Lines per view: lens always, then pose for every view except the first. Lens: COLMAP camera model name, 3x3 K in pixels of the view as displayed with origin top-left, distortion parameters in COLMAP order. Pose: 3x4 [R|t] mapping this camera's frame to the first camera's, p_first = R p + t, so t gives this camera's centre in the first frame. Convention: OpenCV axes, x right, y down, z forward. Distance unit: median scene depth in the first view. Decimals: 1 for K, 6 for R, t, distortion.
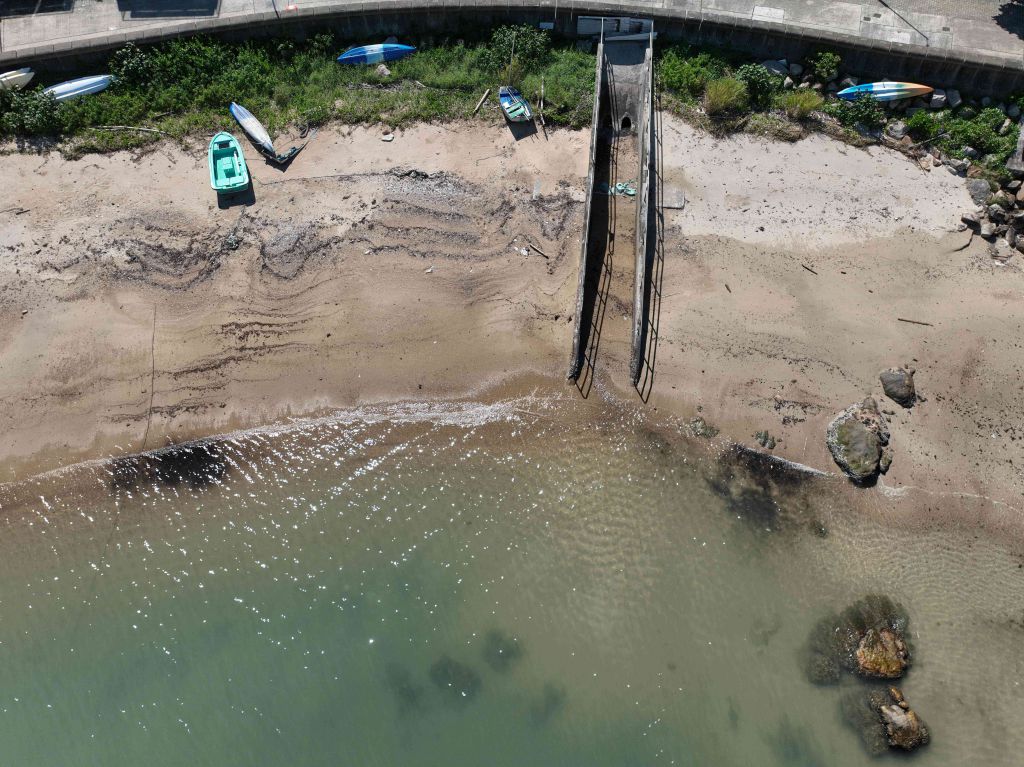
lens RADIAL K [[715.1, 0, 512.0], [0, 715.1, 383.5], [0, 0, 1]] dist [-0.007136, 0.025770]
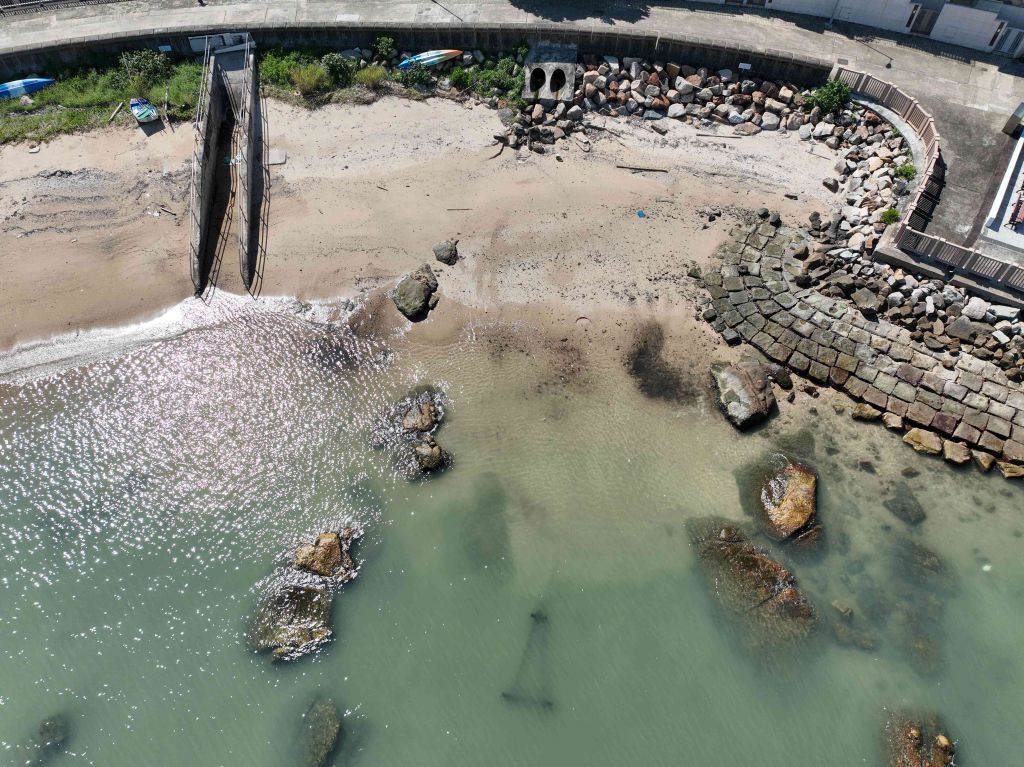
lens RADIAL K [[715.1, 0, 512.0], [0, 715.1, 383.5], [0, 0, 1]] dist [-0.007136, 0.025770]
pose [[0.963400, -0.213468, 0.162145, 0.330901], [0.226021, 0.972072, -0.063170, 0.305911], [-0.144132, 0.097506, 0.984743, -0.279612]]
